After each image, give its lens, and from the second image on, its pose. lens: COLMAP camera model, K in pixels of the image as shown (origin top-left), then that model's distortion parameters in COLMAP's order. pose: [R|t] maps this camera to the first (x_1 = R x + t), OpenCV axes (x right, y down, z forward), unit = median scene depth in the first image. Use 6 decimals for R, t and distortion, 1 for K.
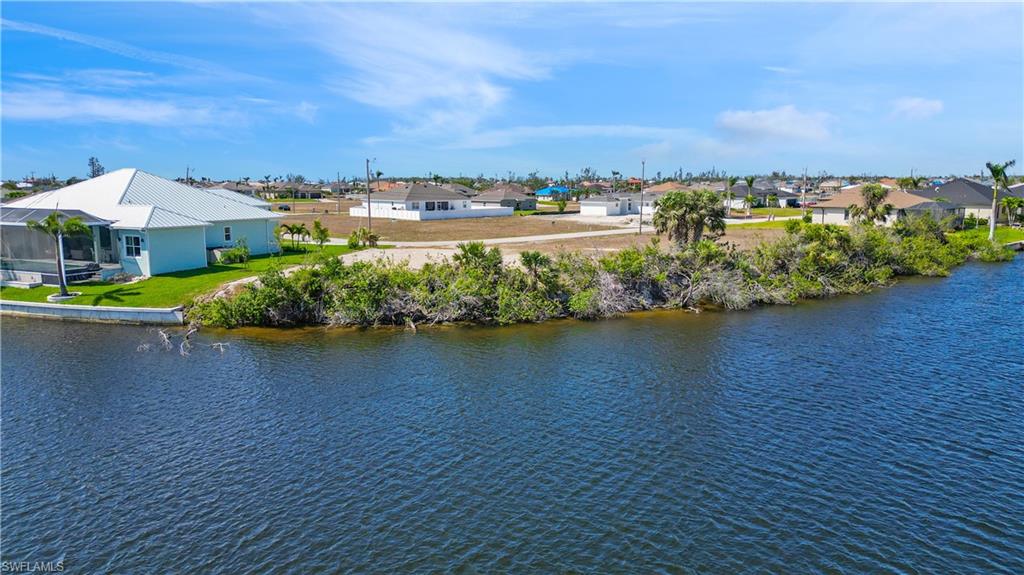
lens RADIAL K [[714.3, 0, 512.0], [0, 714.3, 287.5], [0, 0, 1]] dist [0.096215, -0.107284]
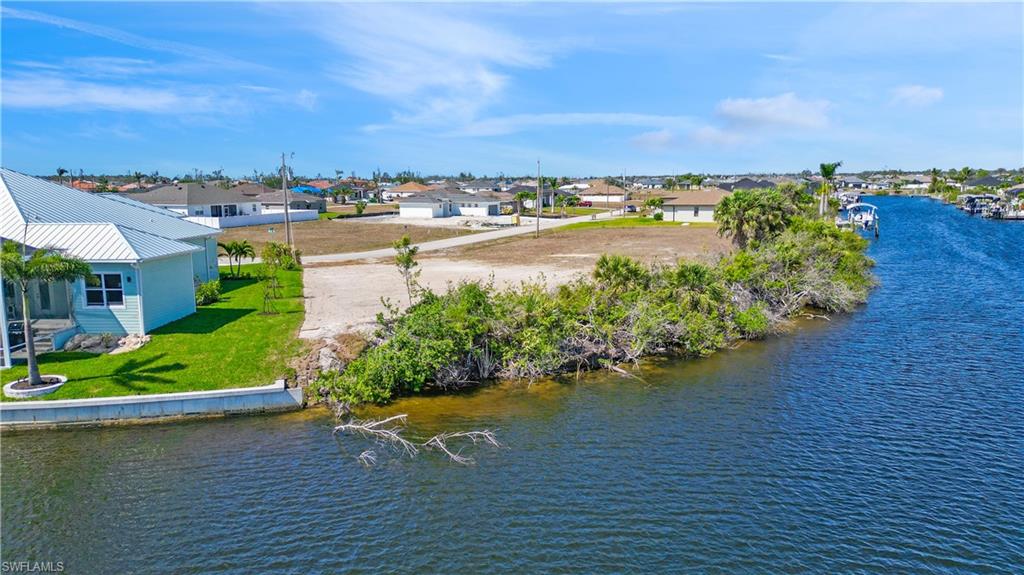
lens RADIAL K [[714.3, 0, 512.0], [0, 714.3, 287.5], [0, 0, 1]] dist [0.096215, -0.107284]
pose [[0.907264, -0.066519, 0.415267, -0.375413], [0.066411, 0.997684, 0.014721, -0.036048], [-0.415284, 0.014223, 0.909580, 0.236457]]
